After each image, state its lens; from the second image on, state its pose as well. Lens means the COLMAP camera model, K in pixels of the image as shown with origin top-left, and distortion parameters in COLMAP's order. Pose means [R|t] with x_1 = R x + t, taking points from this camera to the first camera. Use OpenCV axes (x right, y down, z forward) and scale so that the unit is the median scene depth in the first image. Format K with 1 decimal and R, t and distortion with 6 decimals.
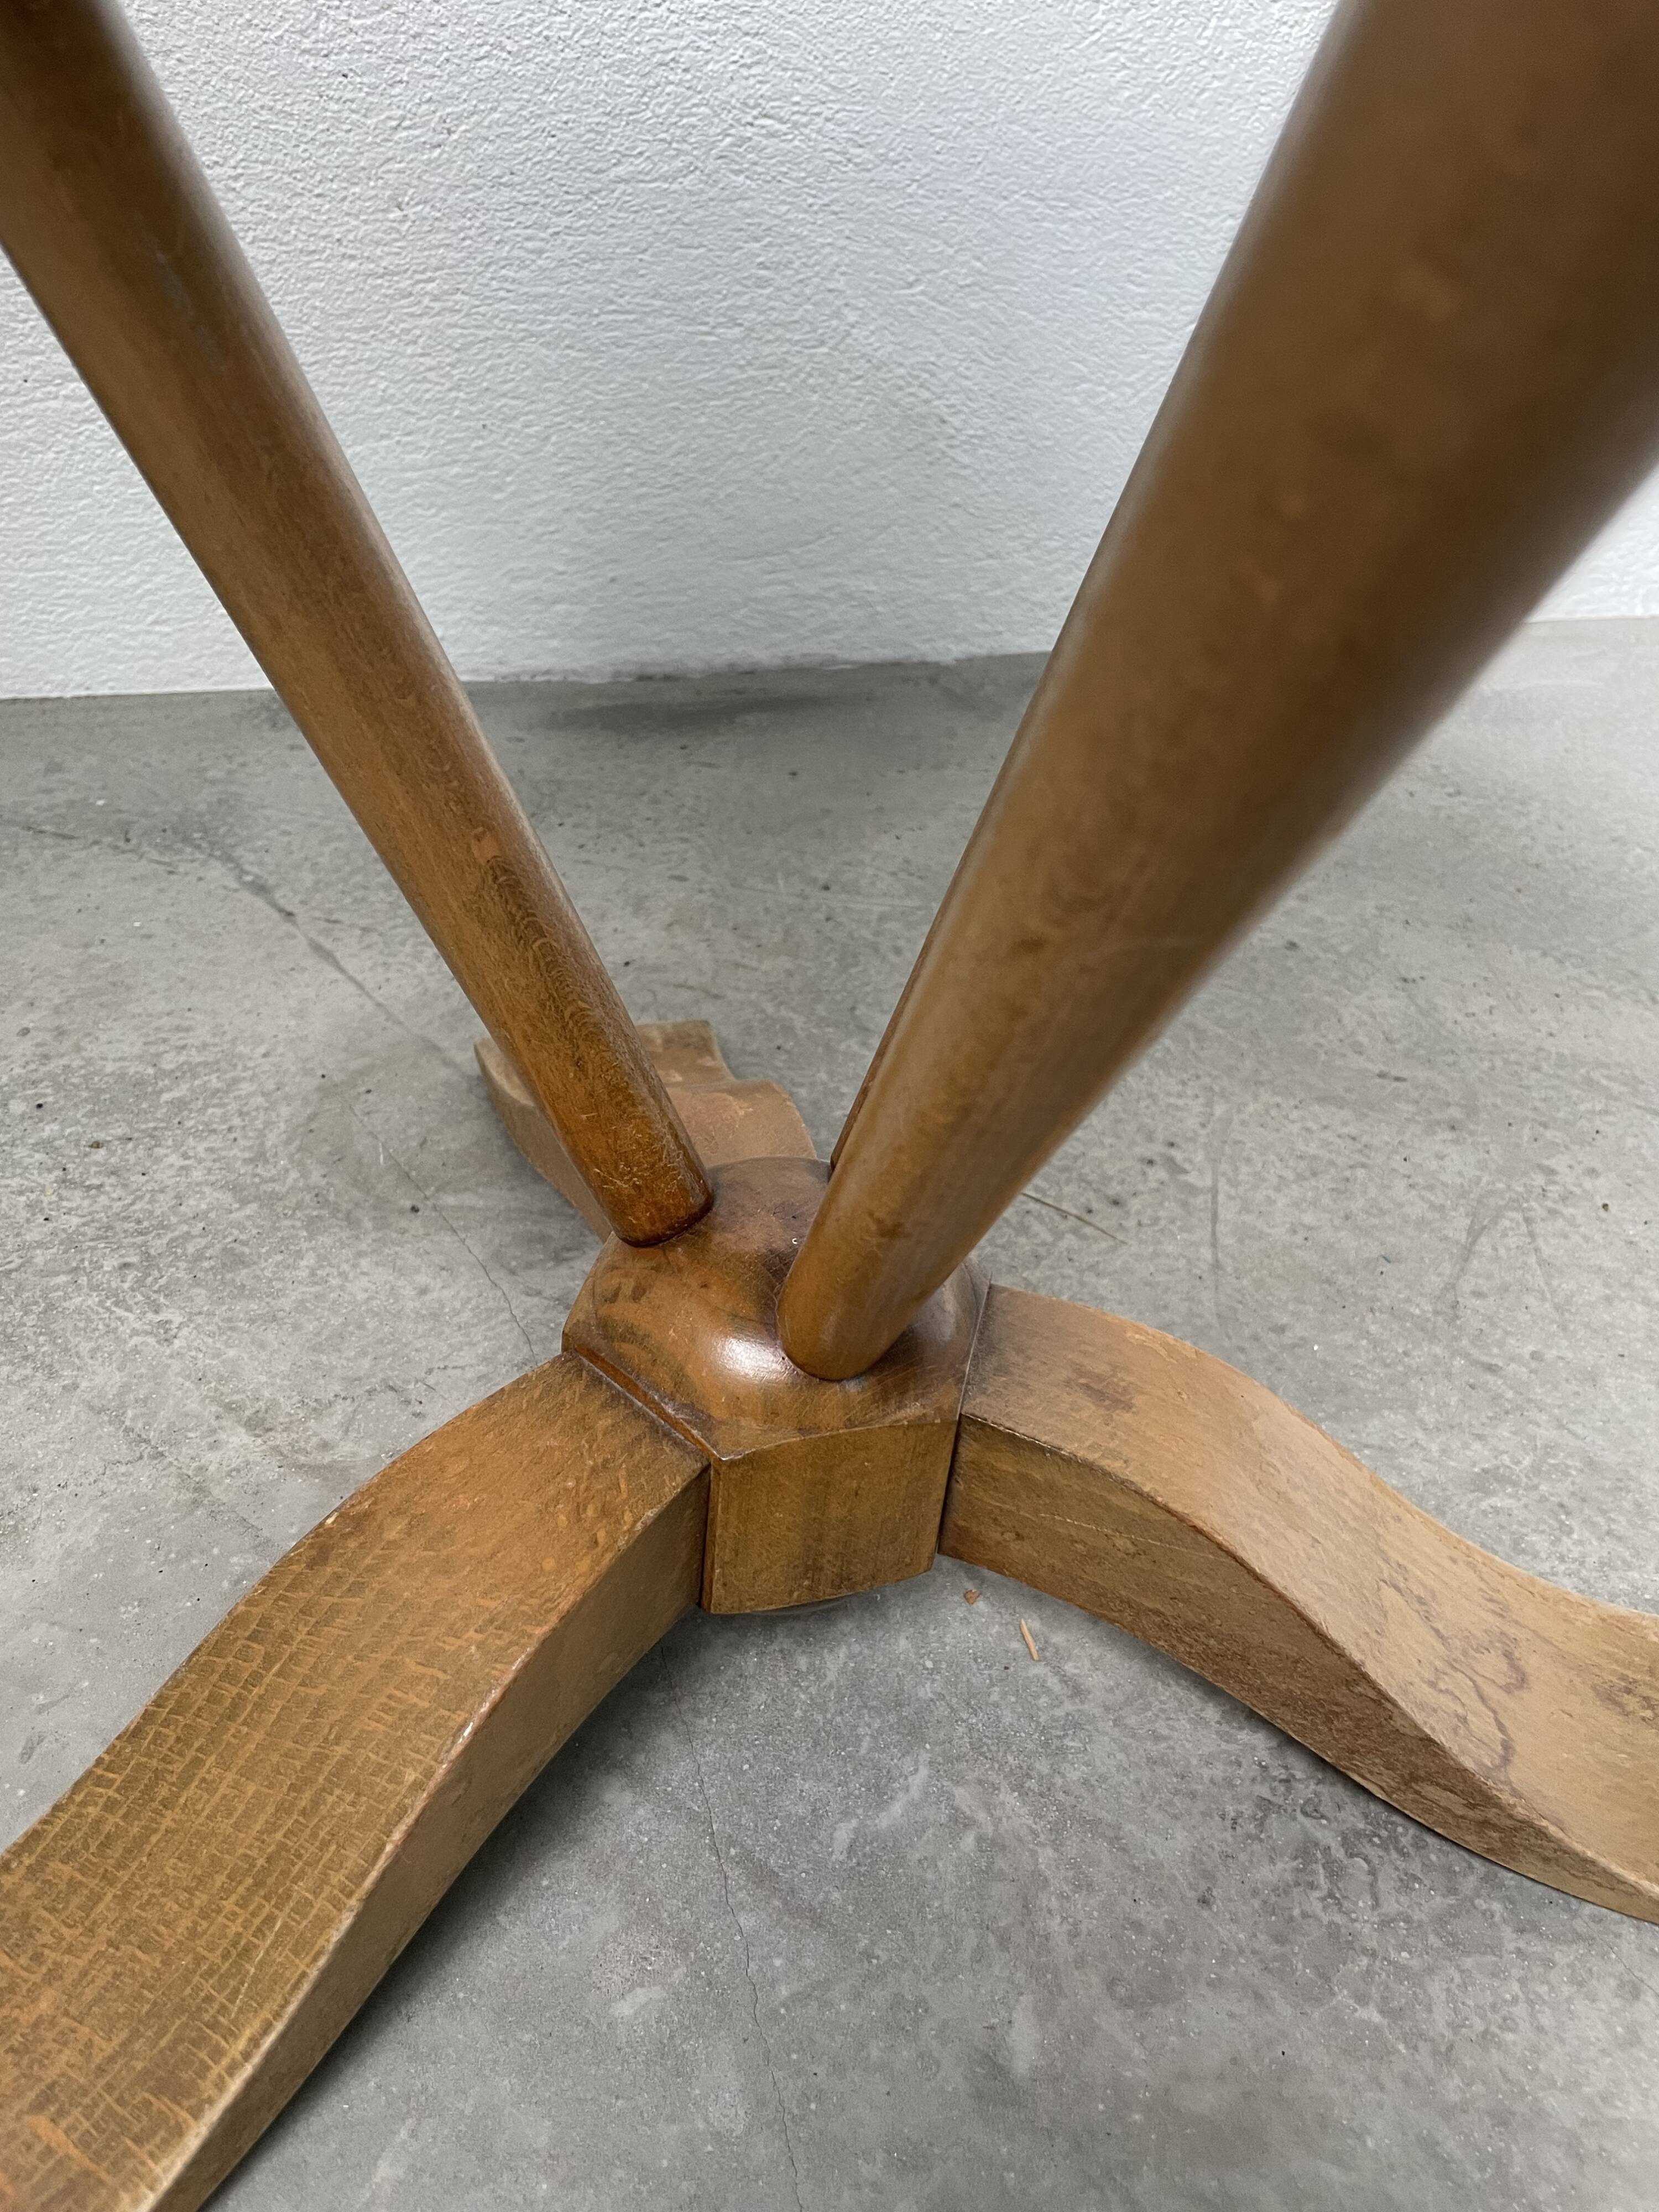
lens RADIAL K [[1696.5, 0, 846.4], [0, 1696.5, 1131.4], [0, 0, 1]] dist [0.081544, -0.115753]
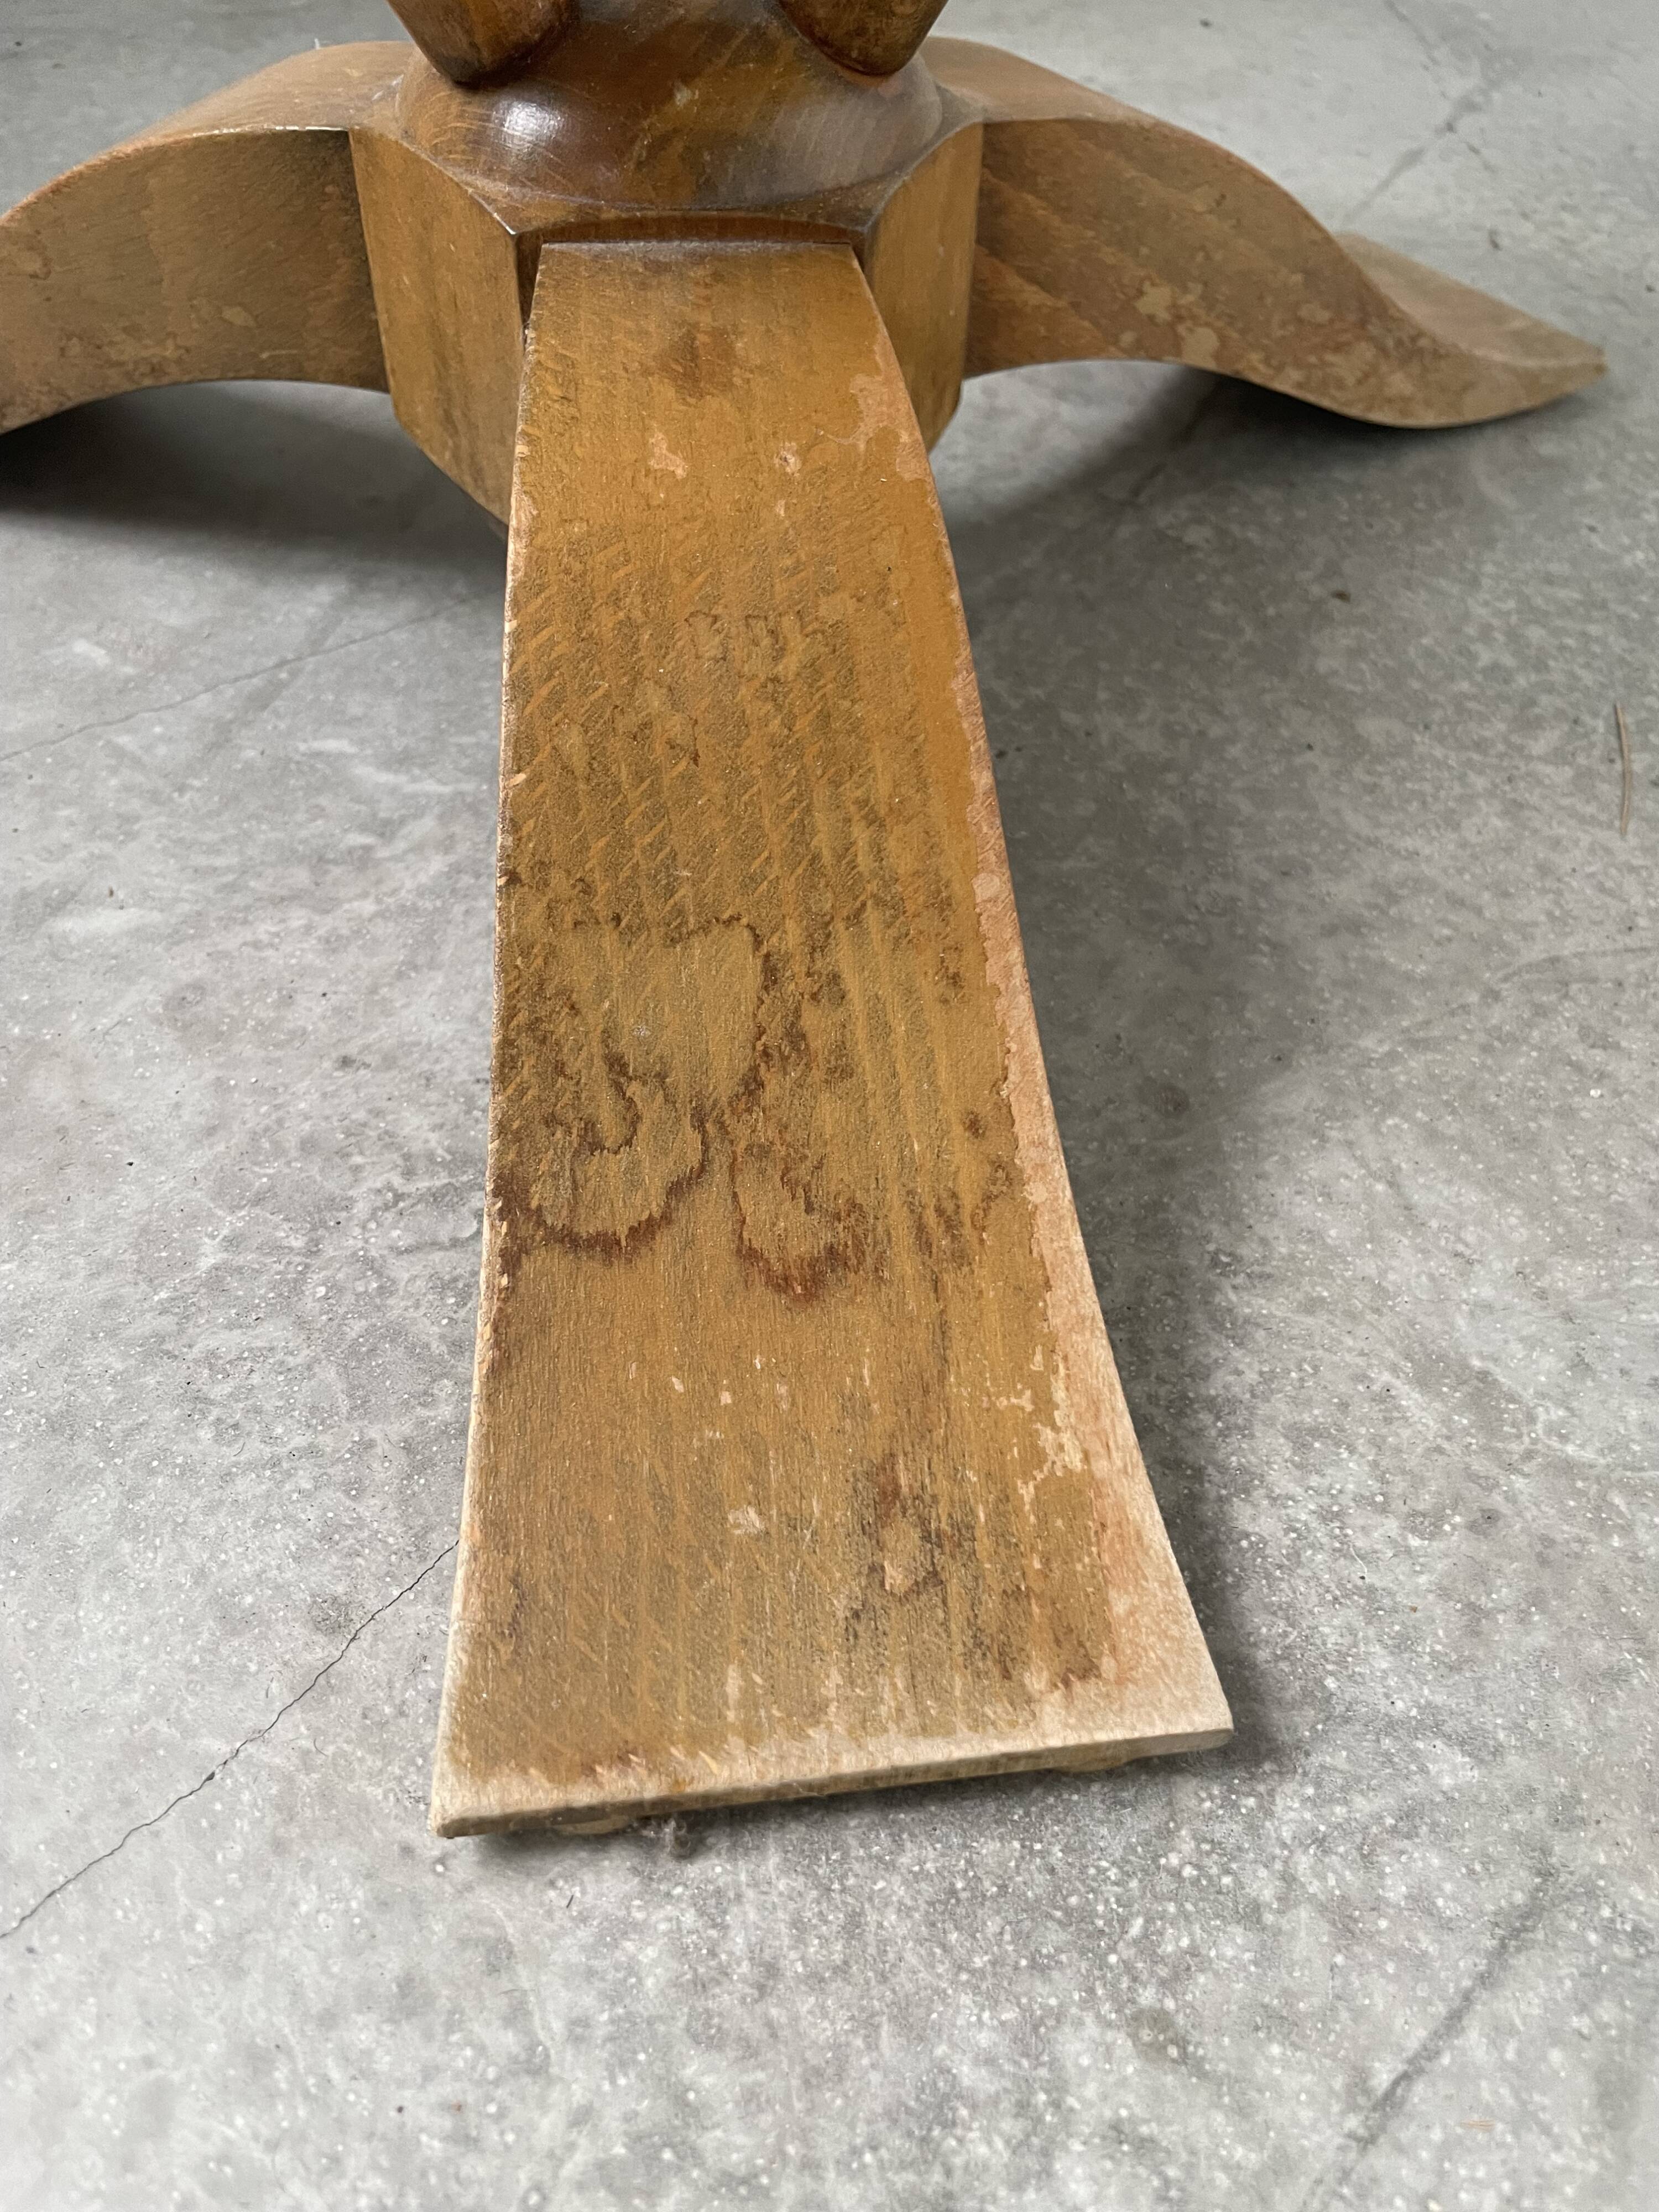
lens RADIAL K [[1734.4, 0, 849.5], [0, 1734.4, 1115.5], [0, 0, 1]] dist [0.050499, -0.093579]
pose [[0.342006, 0.642683, -0.685558, 0.768158], [-0.560794, 0.724987, 0.399881, 0.068987], [0.754018, 0.247695, 0.608362, 0.728233]]
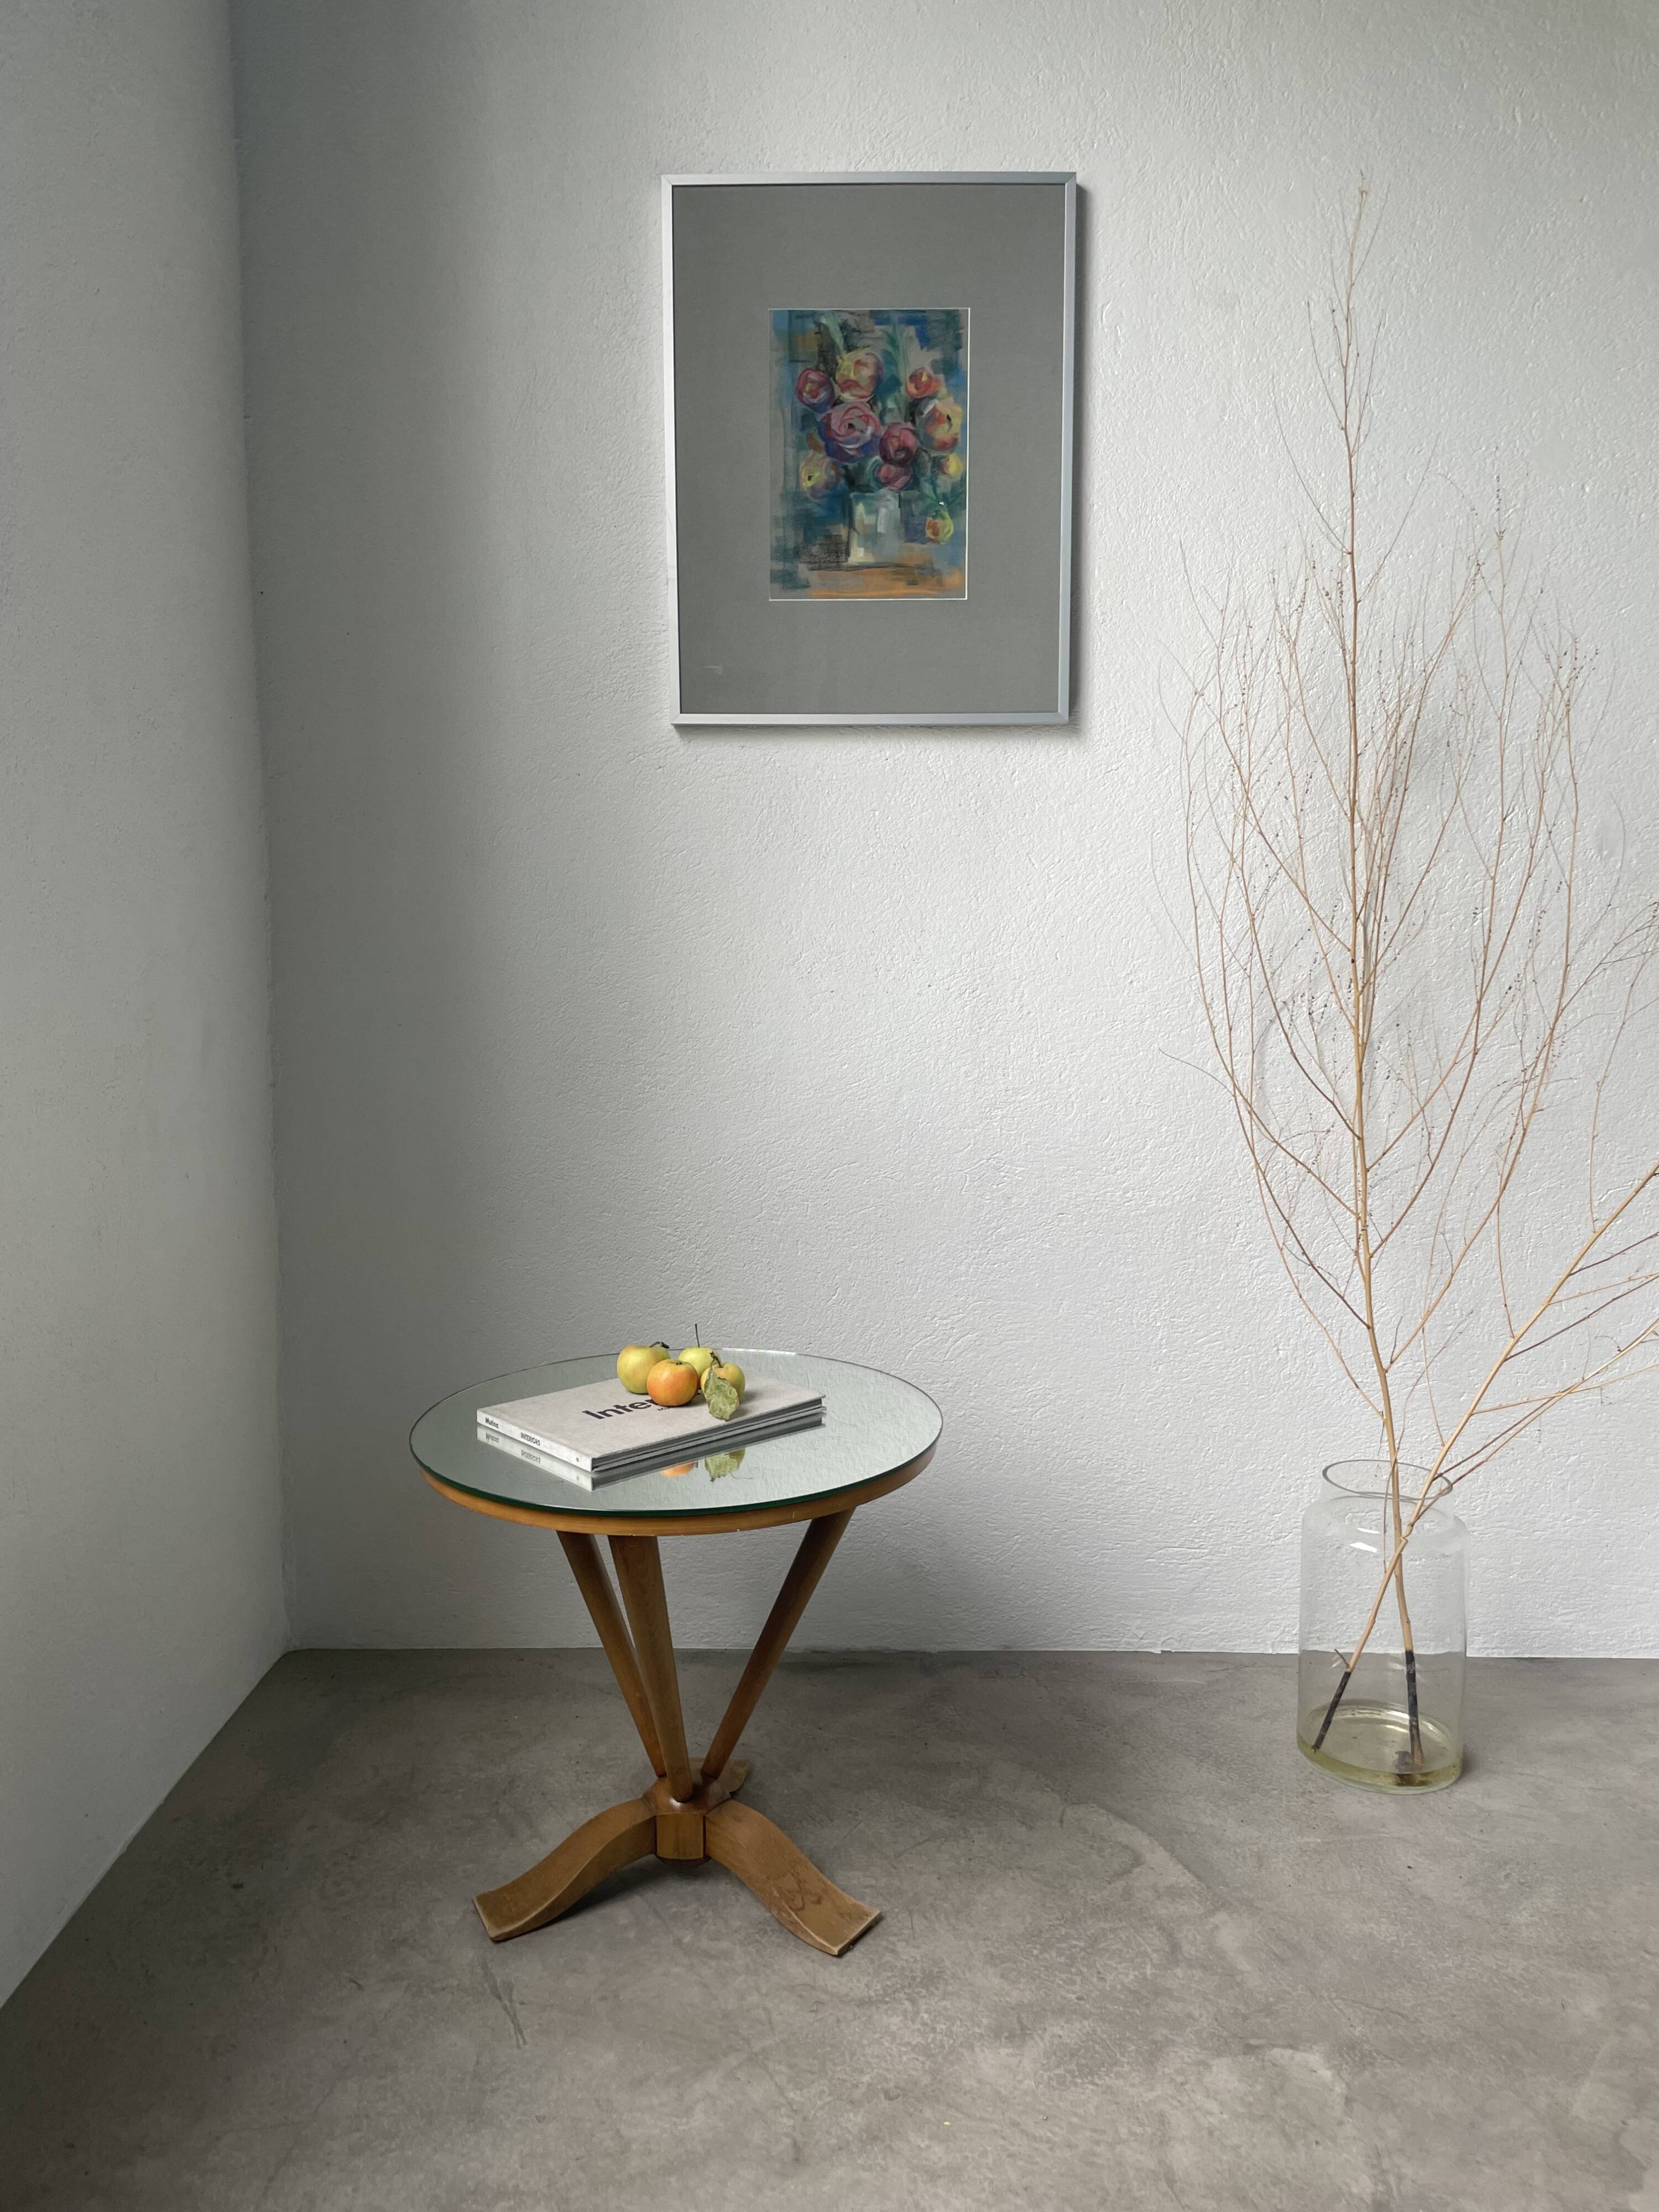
lens RADIAL K [[1696.5, 0, 851.0], [0, 1696.5, 1088.6], [0, 0, 1]] dist [0.081544, -0.115753]
pose [[0.928245, -0.051024, -0.368454, 2.440054], [-0.147396, 0.859005, -0.490290, 0.735134], [0.341521, 0.509418, 0.789846, -3.987198]]
